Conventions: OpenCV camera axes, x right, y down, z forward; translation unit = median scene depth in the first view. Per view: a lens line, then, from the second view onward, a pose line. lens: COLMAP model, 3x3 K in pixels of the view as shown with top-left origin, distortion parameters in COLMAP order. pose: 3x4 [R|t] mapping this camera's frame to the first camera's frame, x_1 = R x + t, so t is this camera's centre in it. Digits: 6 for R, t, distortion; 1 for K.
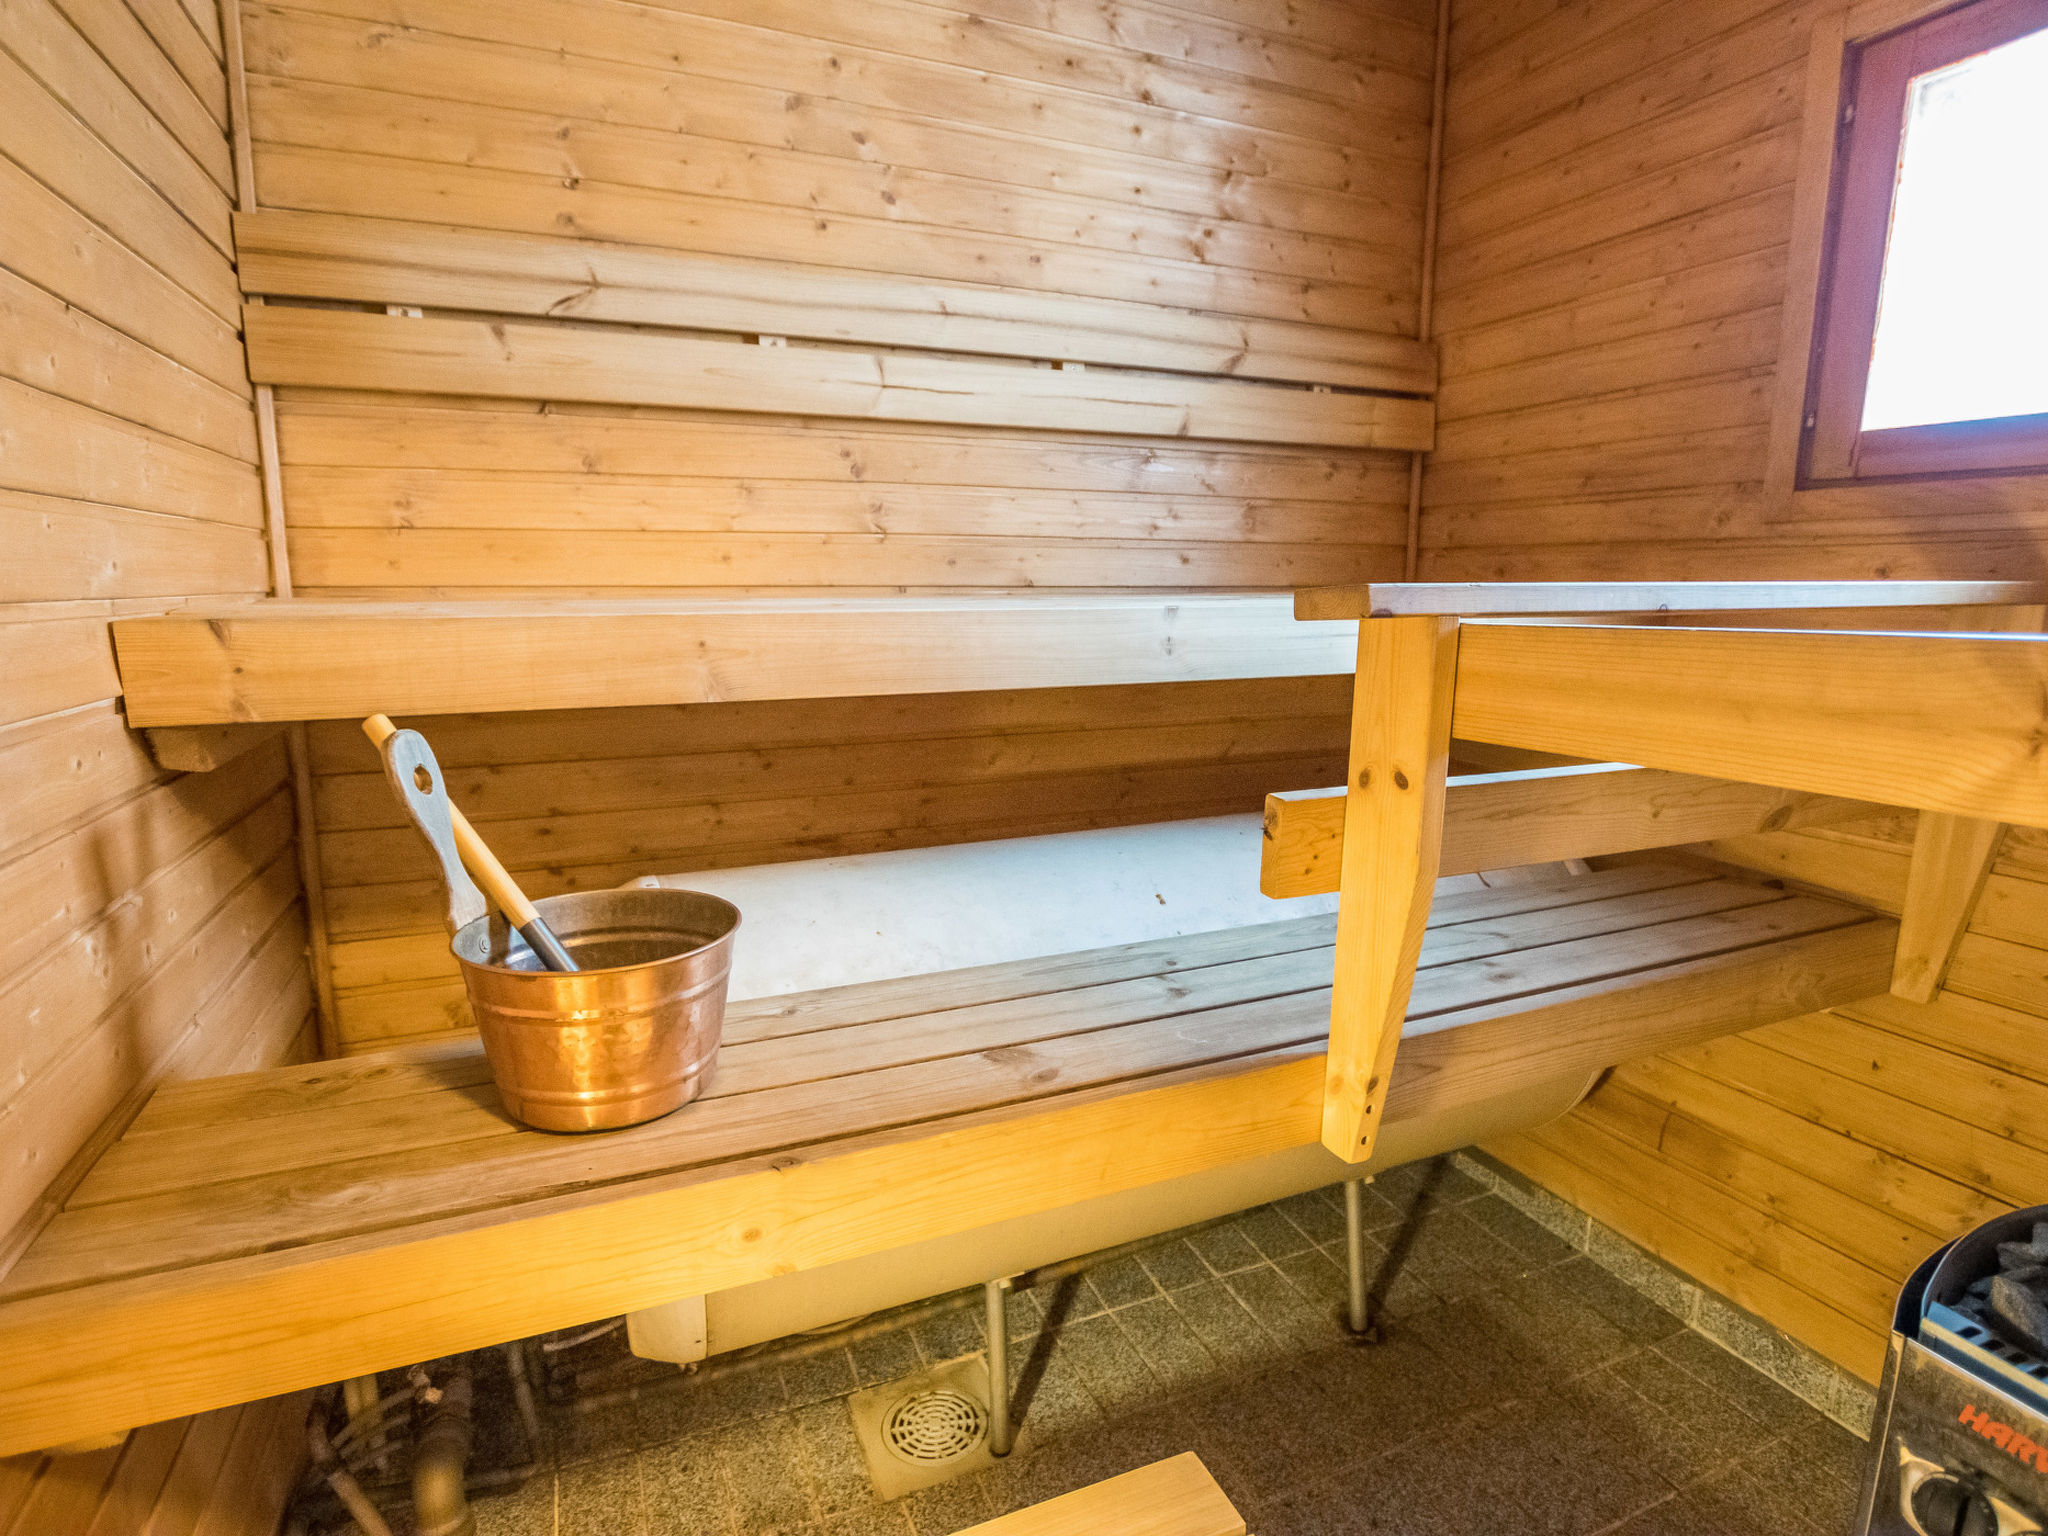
lens RADIAL K [[1049.6, 0, 1017.8], [0, 1049.6, 777.9], [0, 0, 1]] dist [-0.041061, -0.000177]
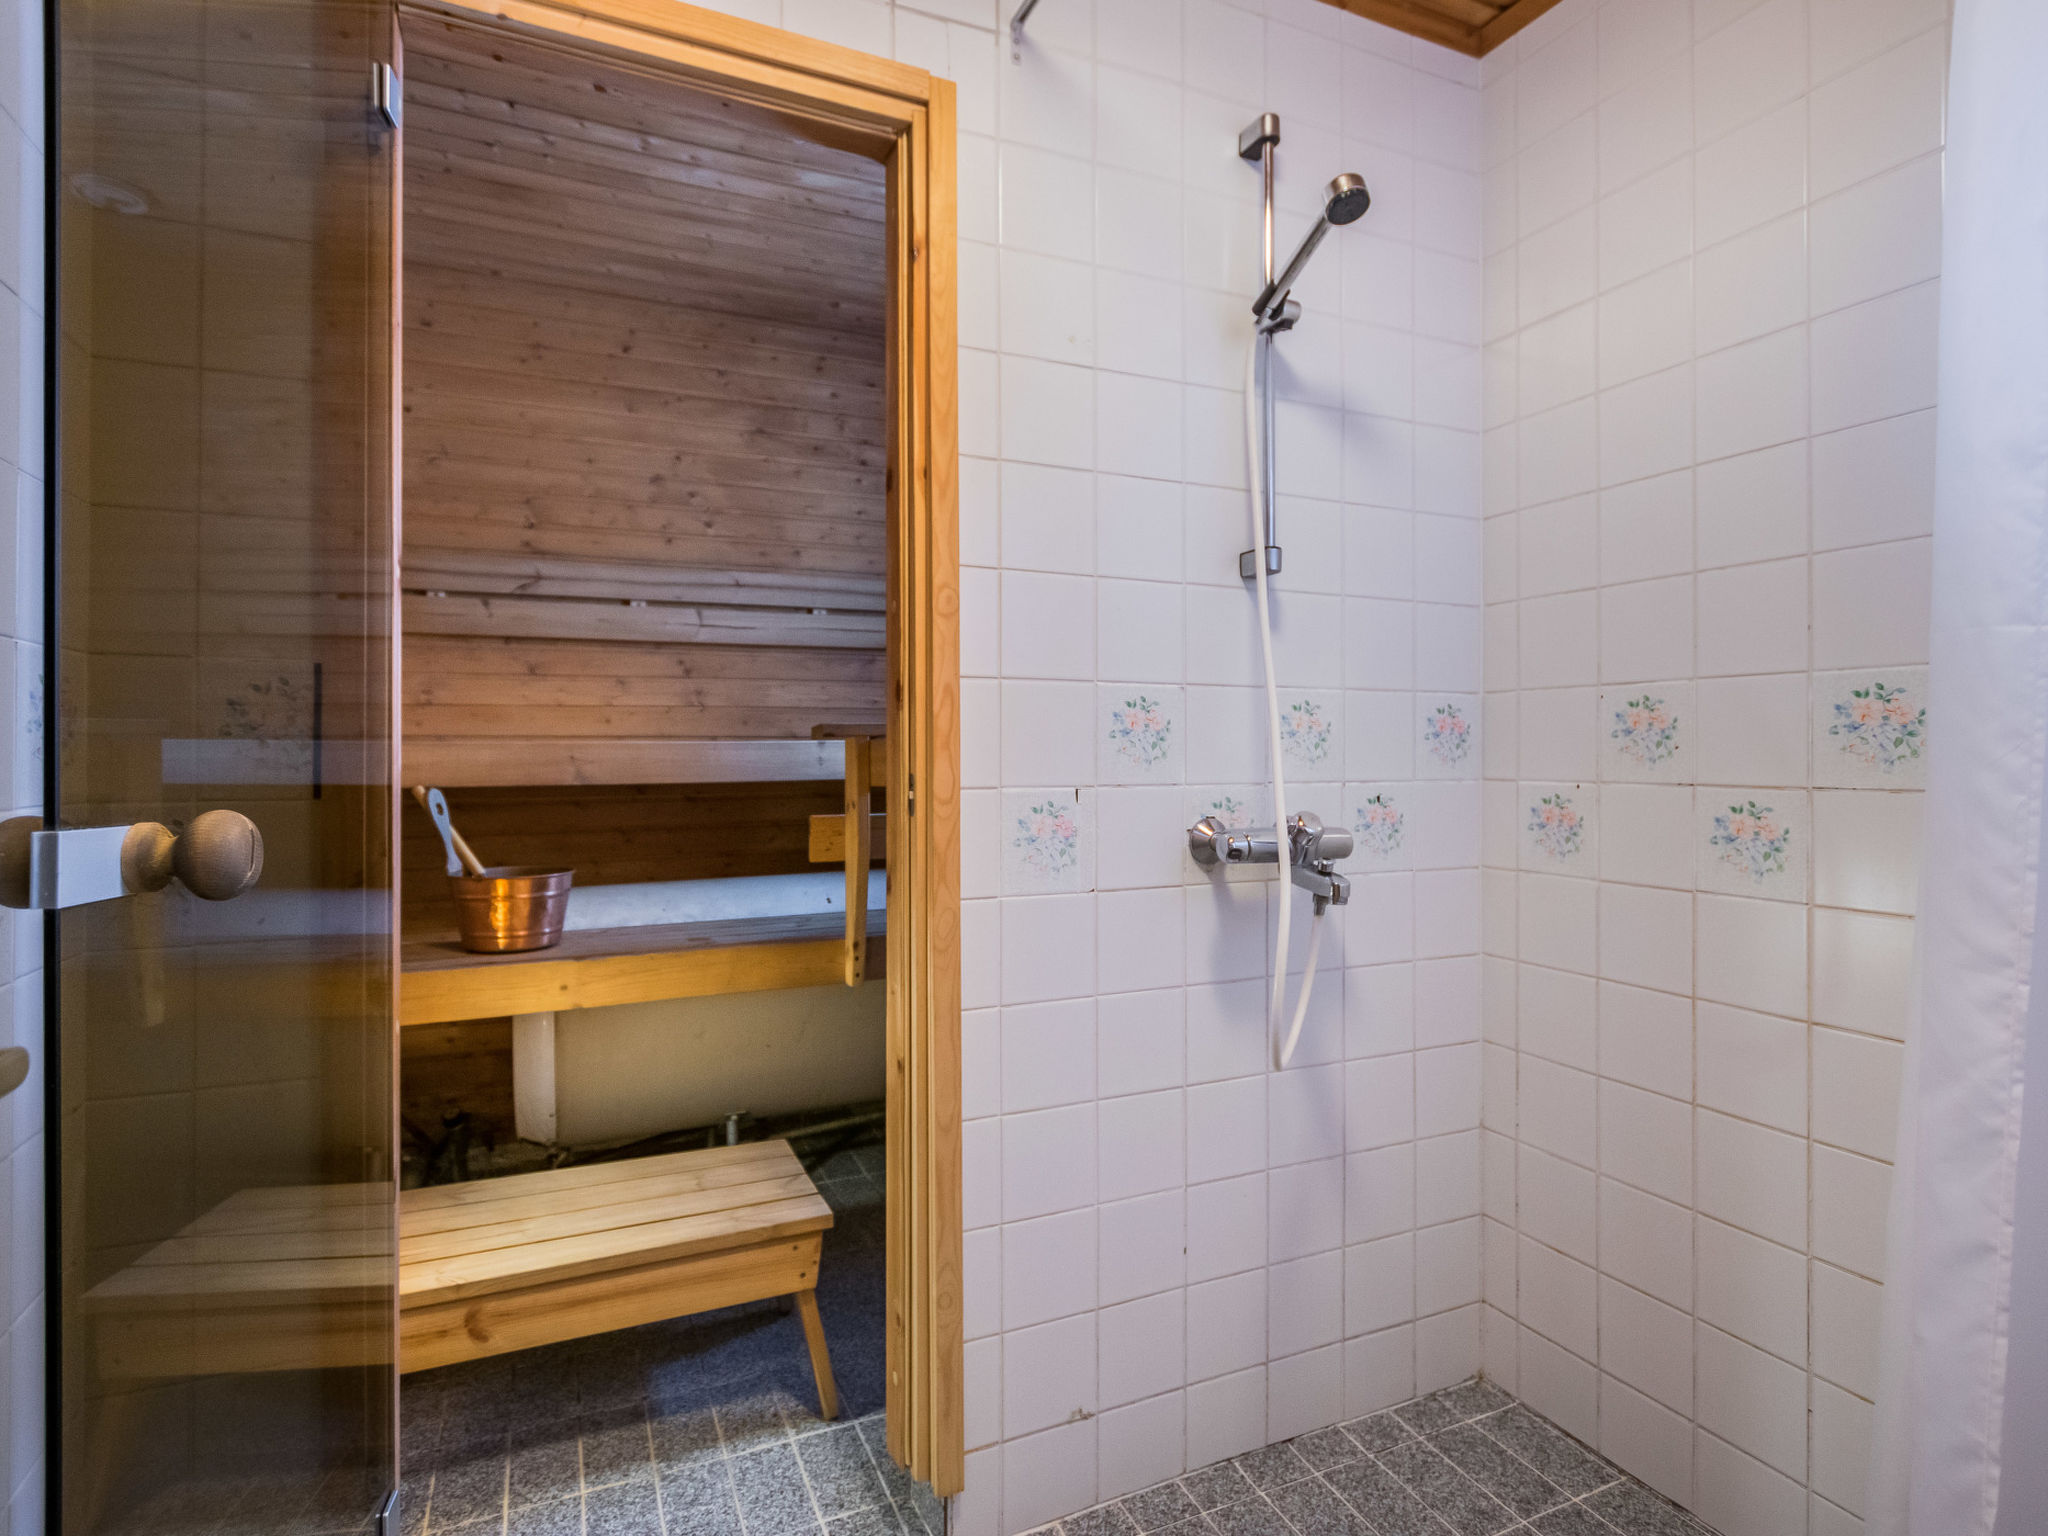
lens RADIAL K [[1049.6, 0, 1029.8], [0, 1049.6, 756.4], [0, 0, 1]] dist [-0.041061, -0.000177]
pose [[0.999199, -0.011720, 0.038267, 0.379025], [0.018465, 0.983315, -0.180974, 0.187868], [-0.035507, 0.181535, 0.982743, -0.774996]]
